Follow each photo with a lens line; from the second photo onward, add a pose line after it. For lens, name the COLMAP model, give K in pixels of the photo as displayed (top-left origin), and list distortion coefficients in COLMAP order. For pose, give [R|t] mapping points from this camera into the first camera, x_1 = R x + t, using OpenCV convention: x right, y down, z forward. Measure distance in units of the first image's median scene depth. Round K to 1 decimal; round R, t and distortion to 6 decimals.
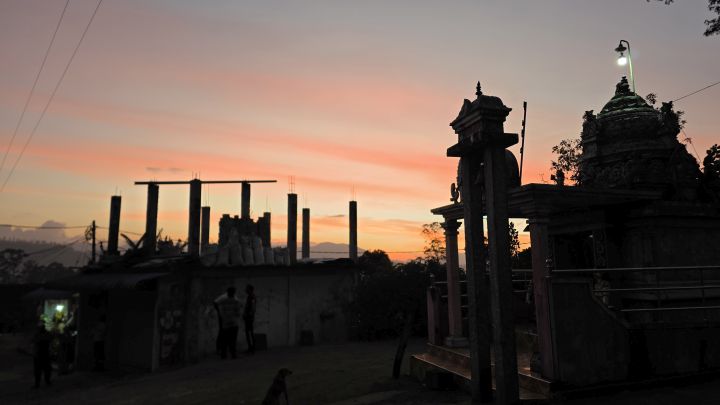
lens RADIAL K [[479.5, 0, 372.9], [0, 479.5, 196.6], [0, 0, 1]] dist [0.092591, -0.093252]
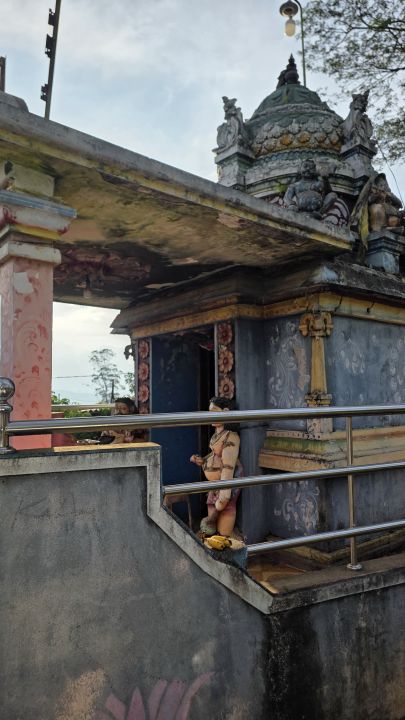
lens RADIAL K [[480.2, 0, 205.9], [0, 480.2, 364.9], [0, 0, 1]] dist [0.089348, -0.088854]
pose [[0.945624, 0.022337, 0.324495, 0.280817], [-0.049234, 0.995974, 0.074915, 0.072034], [-0.321515, -0.086817, 0.942916, 0.538195]]
